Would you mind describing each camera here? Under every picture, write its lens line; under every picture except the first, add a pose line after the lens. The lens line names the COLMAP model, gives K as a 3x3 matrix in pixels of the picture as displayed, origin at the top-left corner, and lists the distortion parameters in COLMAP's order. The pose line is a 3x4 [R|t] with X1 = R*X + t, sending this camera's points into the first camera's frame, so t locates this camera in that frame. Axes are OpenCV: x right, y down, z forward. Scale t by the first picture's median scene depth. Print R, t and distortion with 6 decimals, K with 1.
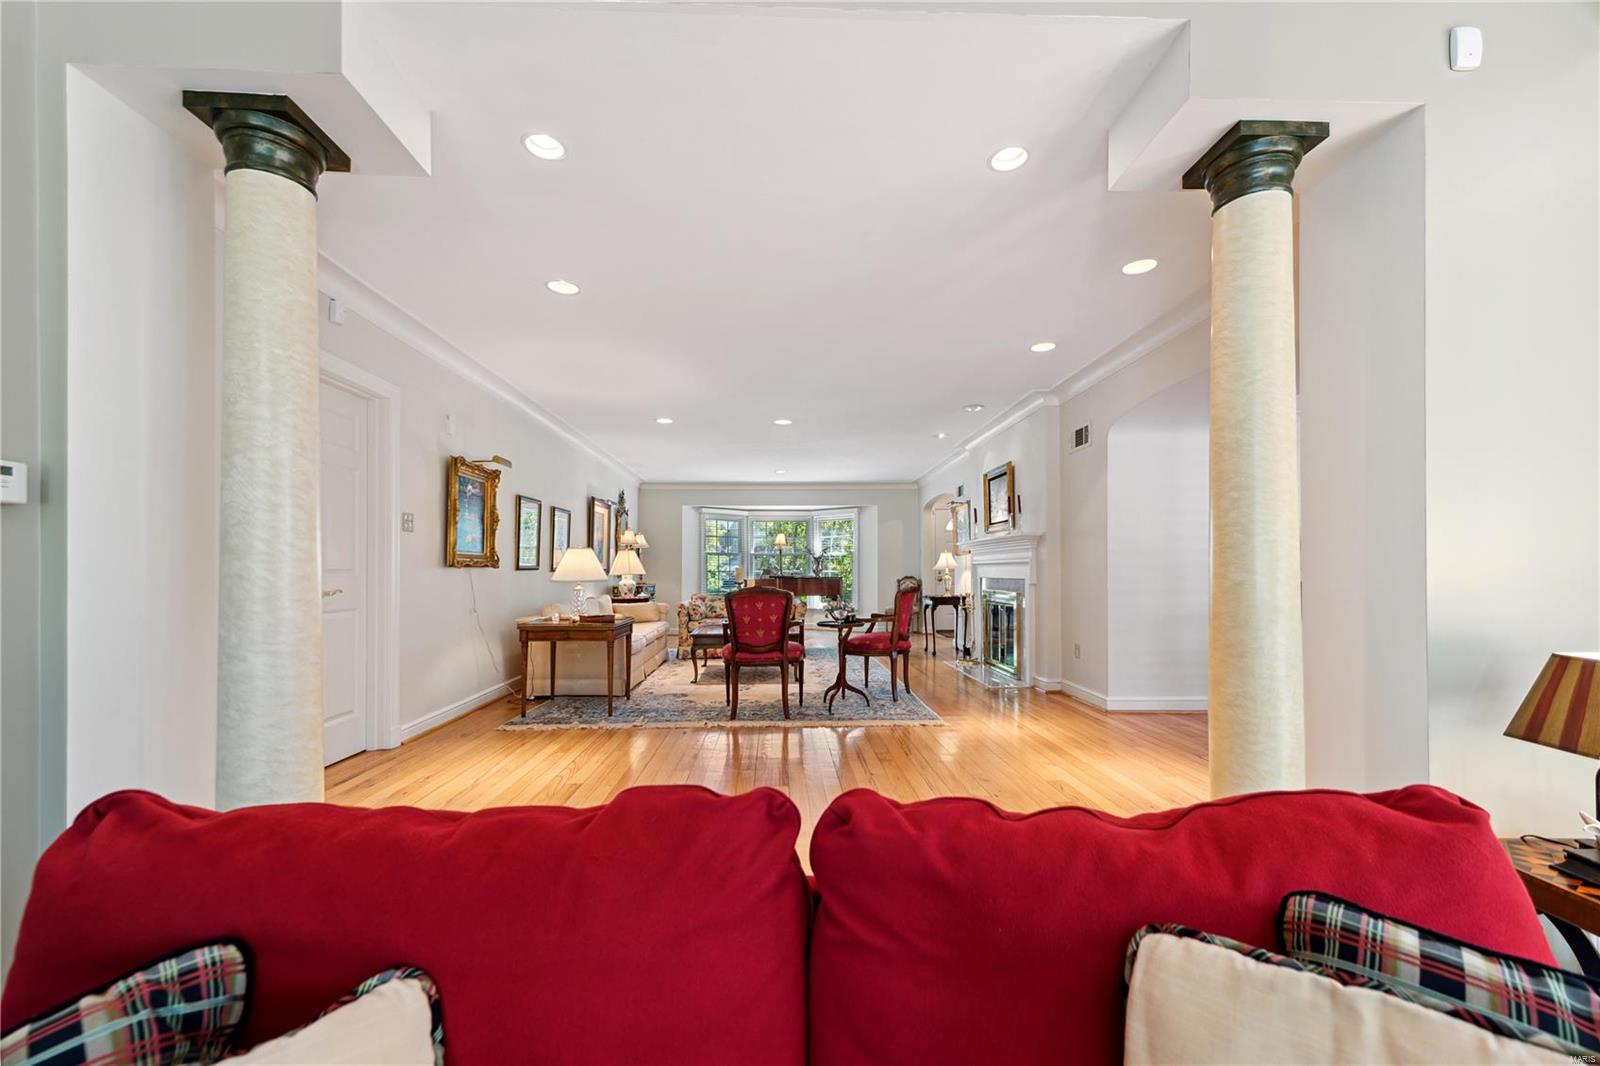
lens RADIAL K [[647.1, 0, 802.0], [0, 647.1, 565.9], [0, 0, 1]] dist [0.002283, -0.000068]
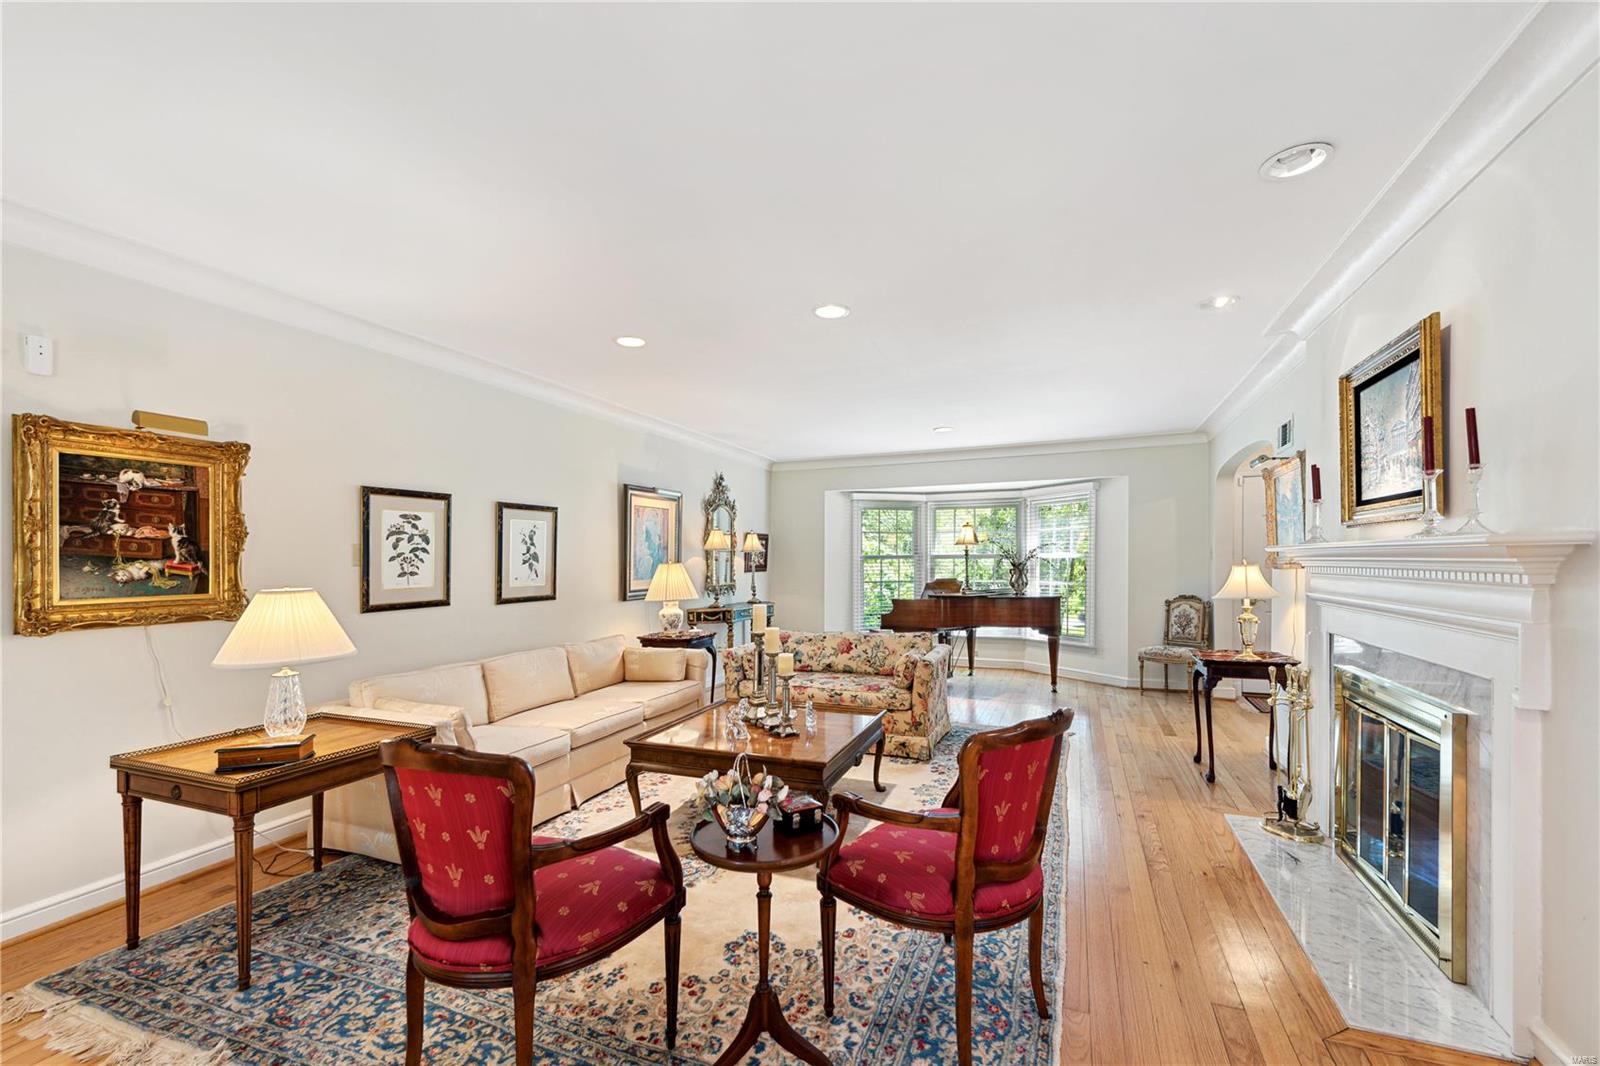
lens RADIAL K [[647.1, 0, 816.9], [0, 647.1, 569.4], [0, 0, 1]] dist [0.002283, -0.000068]
pose [[0.911100, 0.003390, -0.412172, 0.146678], [0.007548, 0.999661, 0.024906, -0.034771], [0.412117, -0.025803, 0.910765, 0.484960]]
